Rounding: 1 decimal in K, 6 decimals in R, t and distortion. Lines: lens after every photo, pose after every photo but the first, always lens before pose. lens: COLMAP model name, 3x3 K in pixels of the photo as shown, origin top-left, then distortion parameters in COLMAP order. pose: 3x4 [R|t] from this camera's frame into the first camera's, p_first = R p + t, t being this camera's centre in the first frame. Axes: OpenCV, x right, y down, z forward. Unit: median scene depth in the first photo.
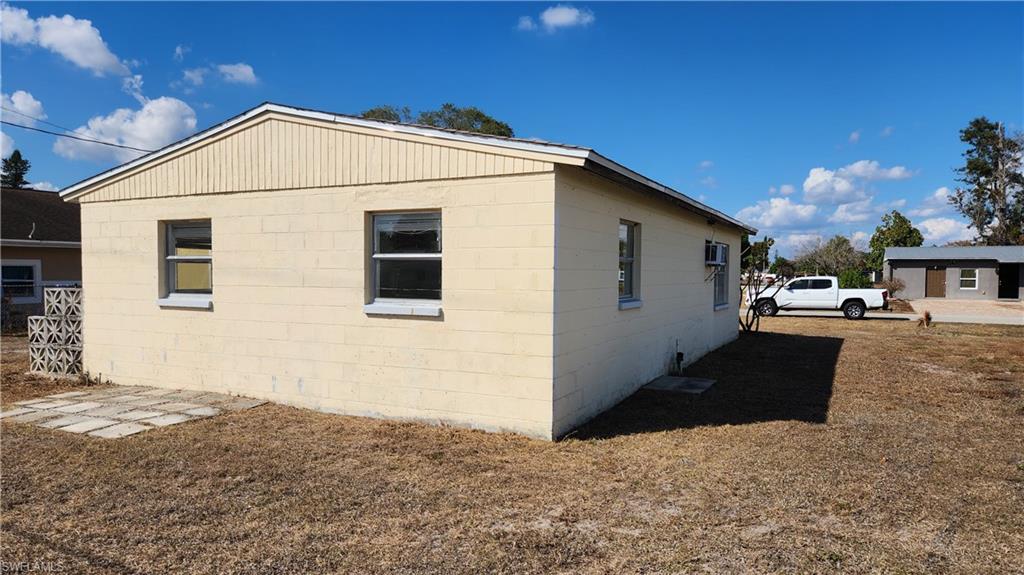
lens RADIAL K [[673.7, 0, 508.2], [0, 673.7, 290.4], [0, 0, 1]] dist [0.088422, -0.083804]
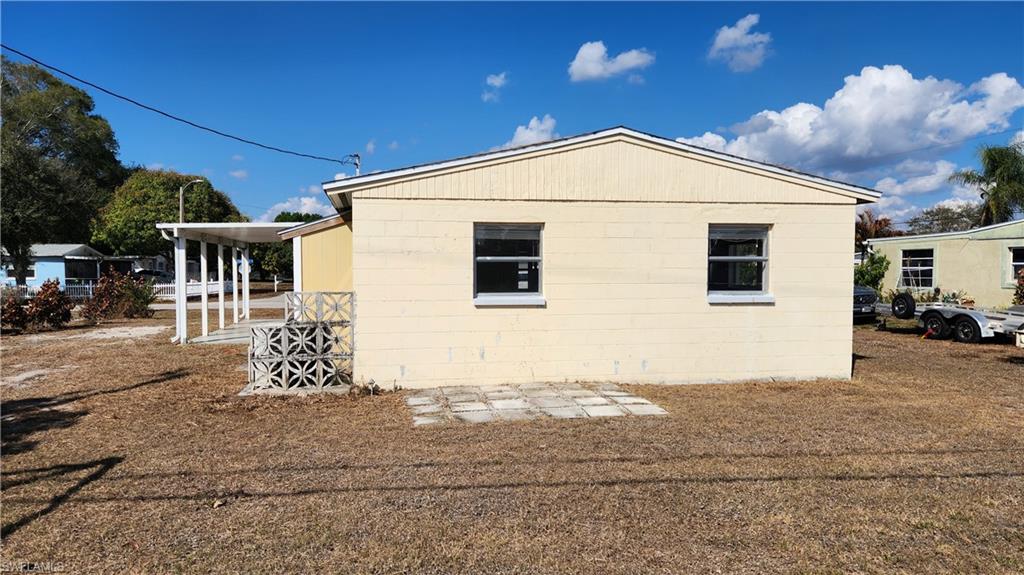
lens RADIAL K [[680.7, 0, 496.5], [0, 680.7, 296.1], [0, 0, 1]] dist [0.090459, -0.095100]
pose [[0.801774, -0.024578, 0.597122, -1.139738], [0.022806, 0.999685, 0.010524, -0.001600], [-0.597193, 0.005180, 0.802081, 0.171955]]
